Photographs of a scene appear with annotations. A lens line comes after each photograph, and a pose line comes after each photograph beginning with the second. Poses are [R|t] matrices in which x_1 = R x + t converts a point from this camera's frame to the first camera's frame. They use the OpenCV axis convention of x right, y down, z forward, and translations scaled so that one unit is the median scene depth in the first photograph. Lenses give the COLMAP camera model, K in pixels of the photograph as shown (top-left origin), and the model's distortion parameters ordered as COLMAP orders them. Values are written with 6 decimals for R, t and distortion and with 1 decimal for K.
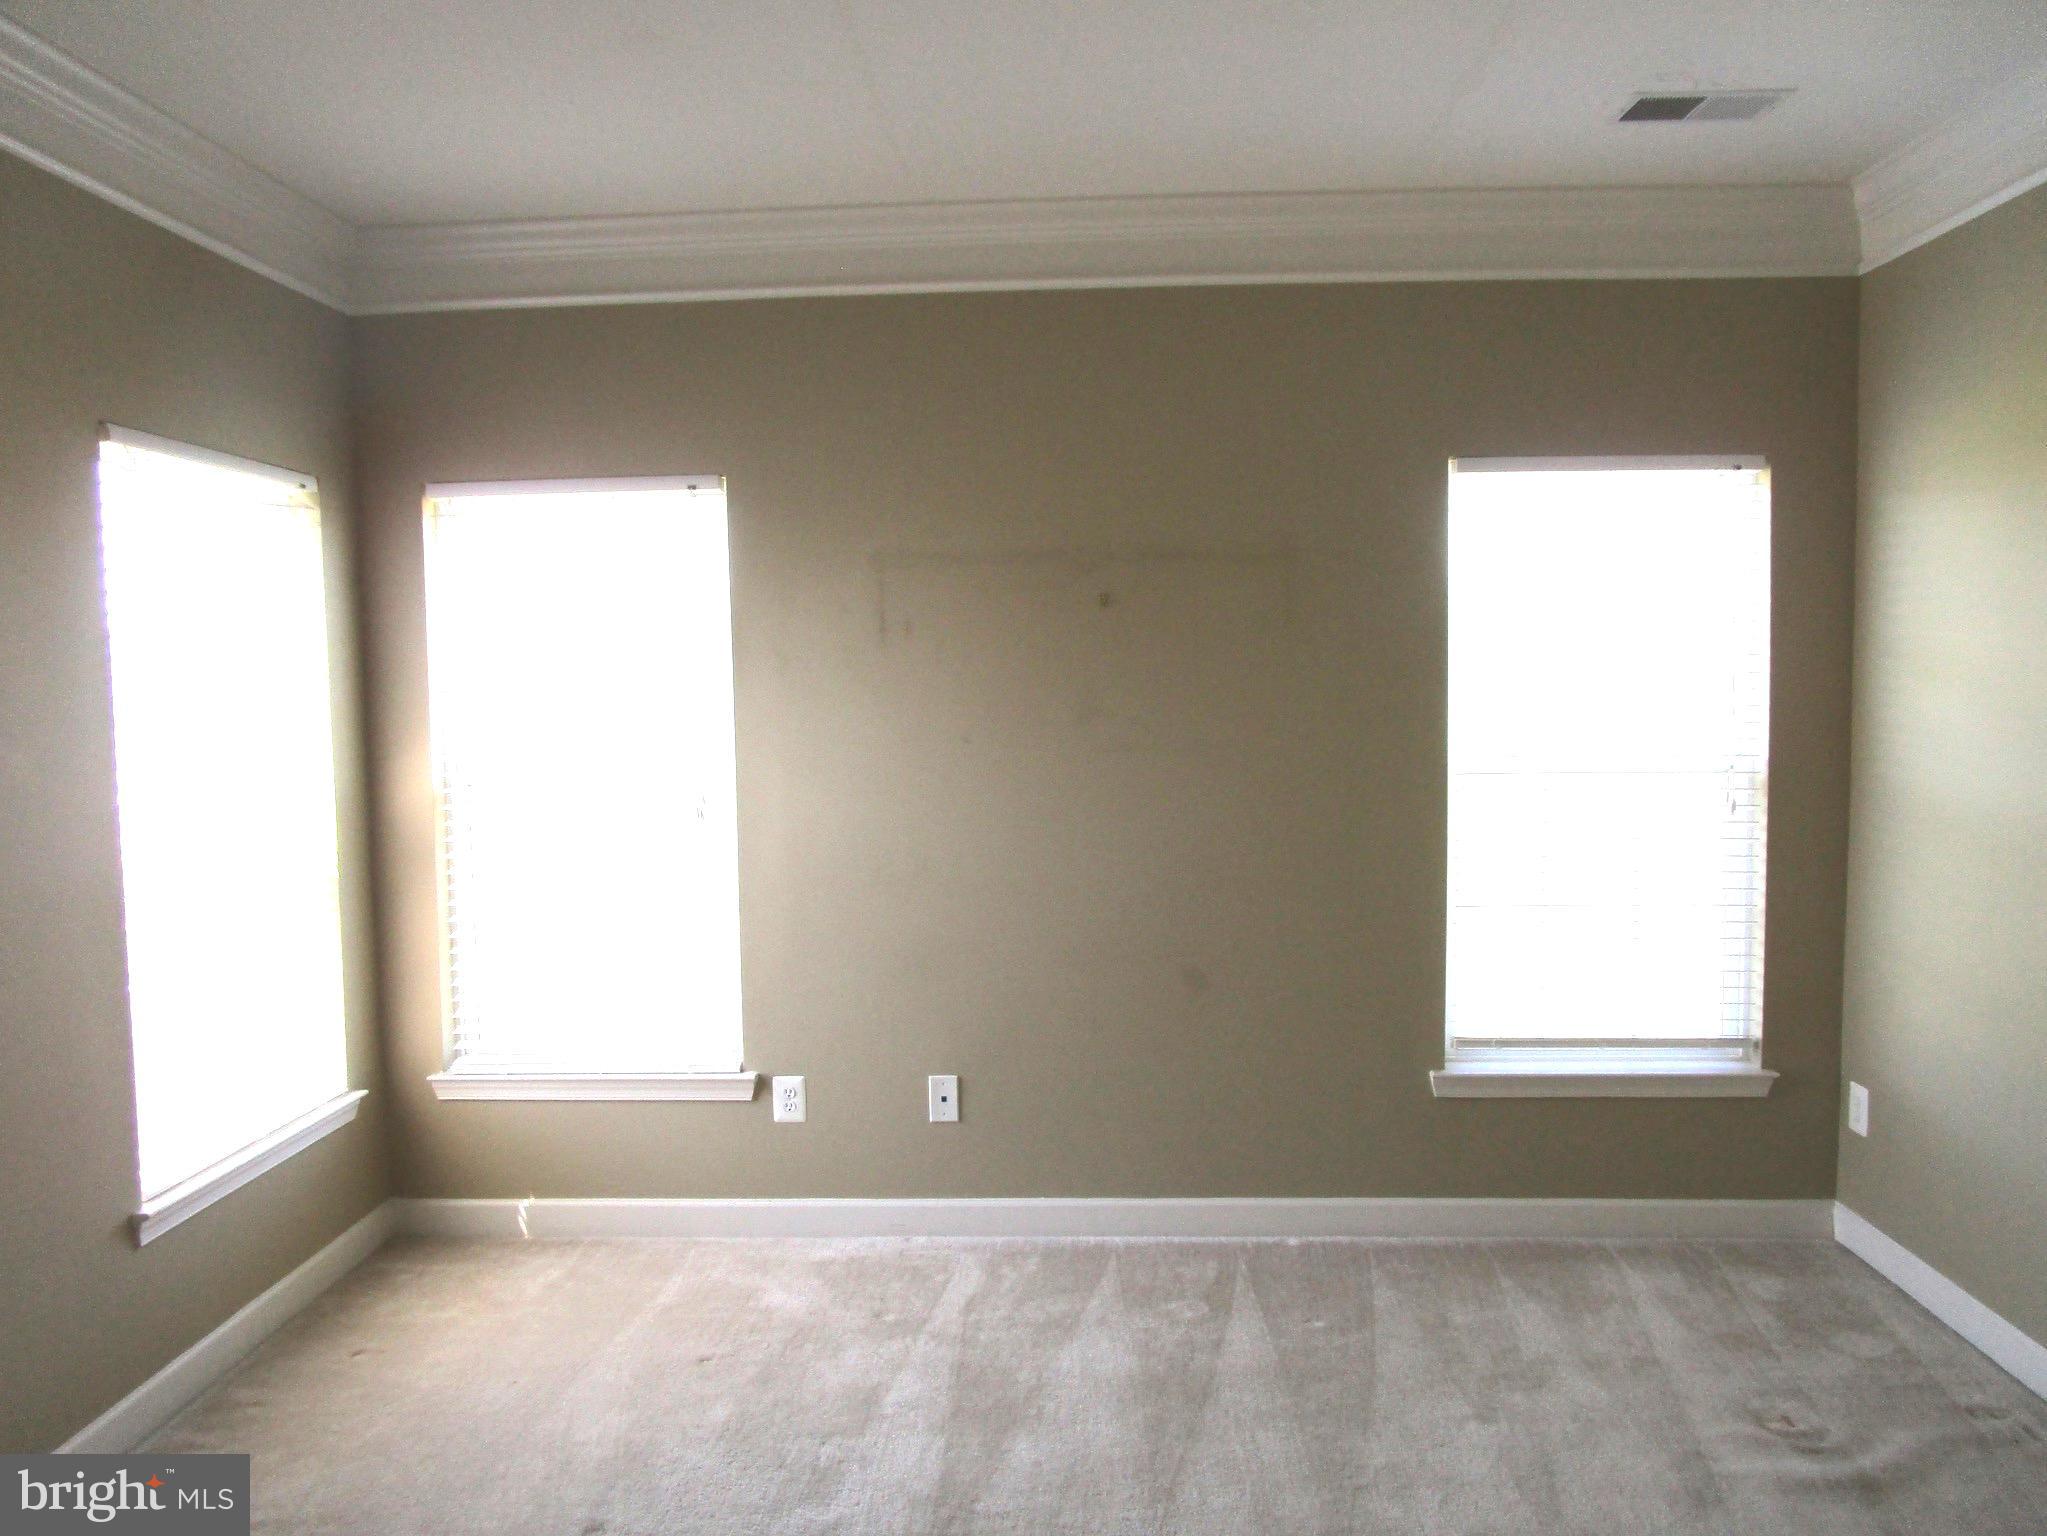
lens RADIAL K [[1447.6, 0, 1023.5], [0, 1447.6, 768.0], [0, 0, 1]] dist [-0.007434, -0.001763]
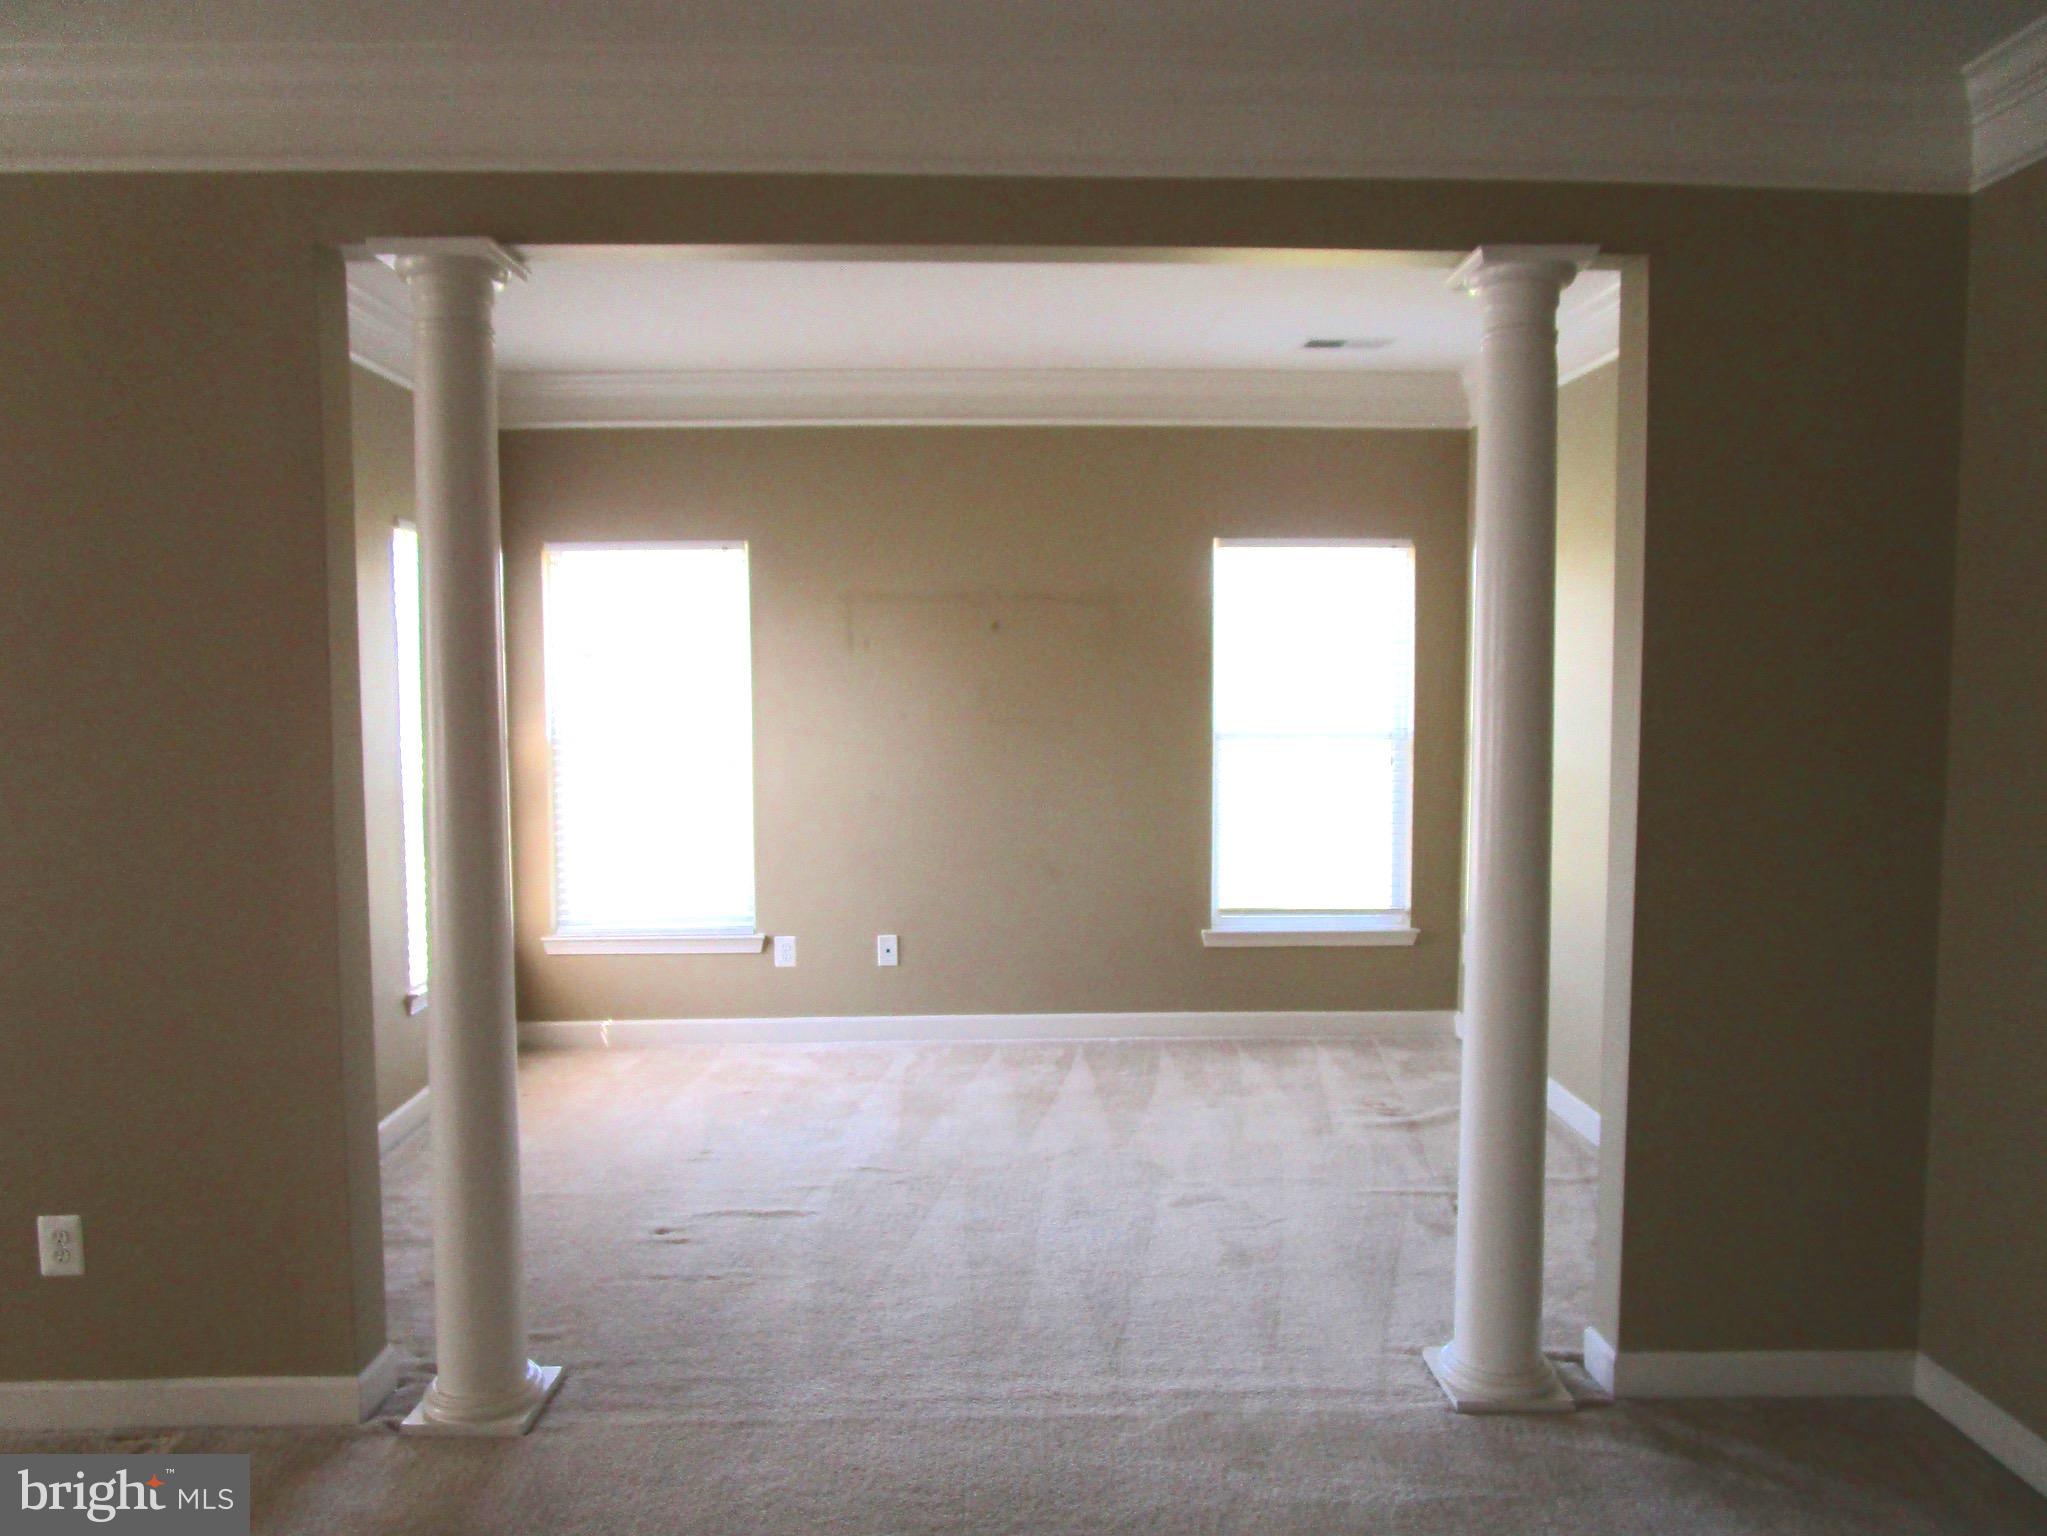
lens RADIAL K [[1447.6, 0, 1023.5], [0, 1447.6, 768.0], [0, 0, 1]] dist [-0.007434, -0.001763]
pose [[0.996974, 0.004153, 0.077629, -0.034559], [-0.004423, 0.999985, 0.003303, 0.032942], [-0.077614, -0.003637, 0.996977, -0.577316]]
